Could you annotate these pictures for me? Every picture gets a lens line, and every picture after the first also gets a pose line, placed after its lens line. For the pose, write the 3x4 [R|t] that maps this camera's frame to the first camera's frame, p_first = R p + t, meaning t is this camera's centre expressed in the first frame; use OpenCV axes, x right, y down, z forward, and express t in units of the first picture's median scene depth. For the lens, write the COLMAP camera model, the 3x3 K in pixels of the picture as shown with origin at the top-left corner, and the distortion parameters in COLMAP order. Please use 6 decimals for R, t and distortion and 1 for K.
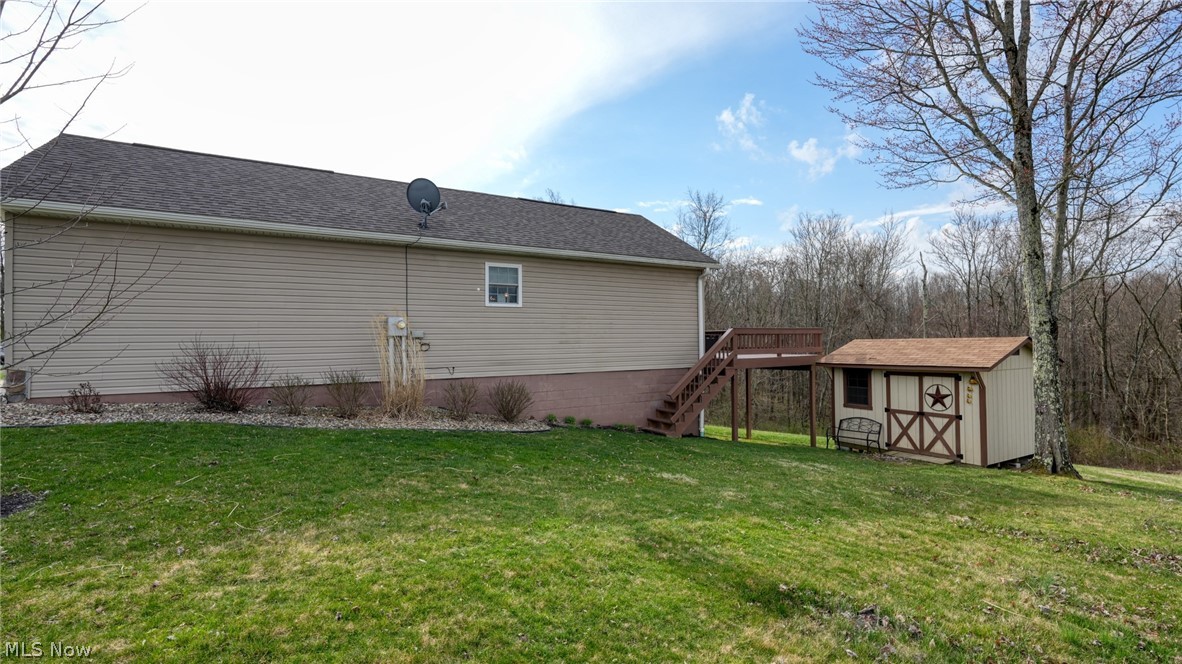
lens RADIAL K [[511.5, 0, 591.0], [0, 511.5, 332.0], [0, 0, 1]] dist [-0.000343, 0.000011]
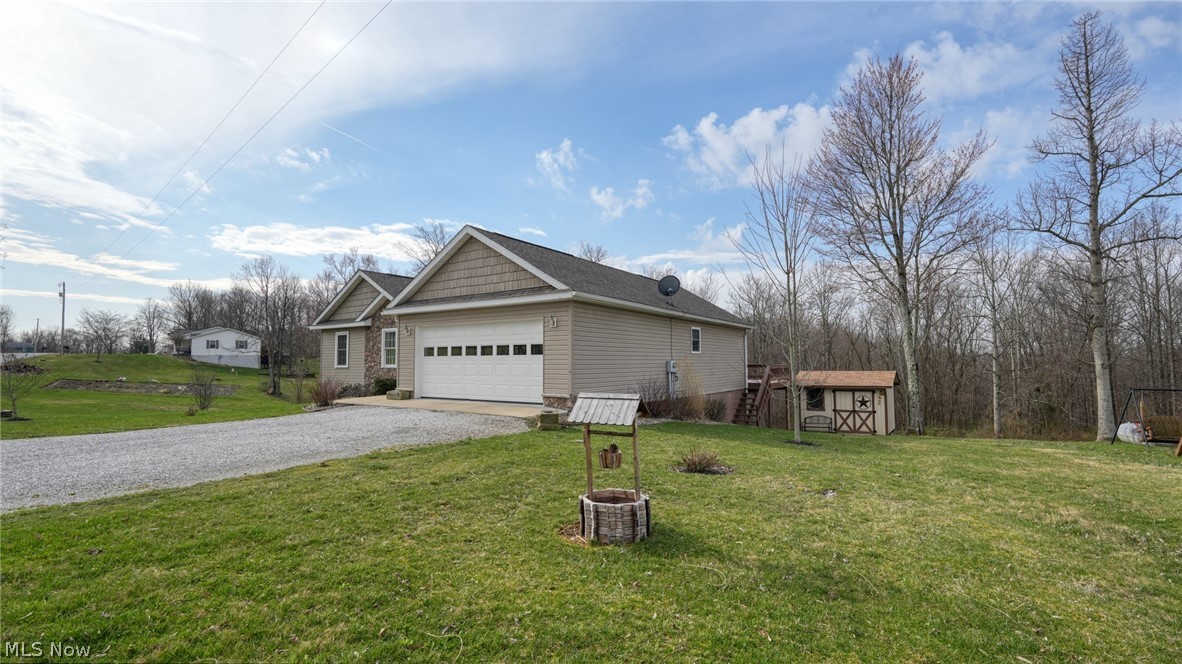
lens RADIAL K [[549.3, 0, 591.0], [0, 549.3, 332.0], [0, 0, 1]] dist [0.000039, 0.000171]
pose [[0.897245, 0.034921, 0.440151, -1.002735], [-0.014539, 0.998664, -0.049595, -0.016669], [-0.441295, 0.038099, 0.896553, -0.359640]]
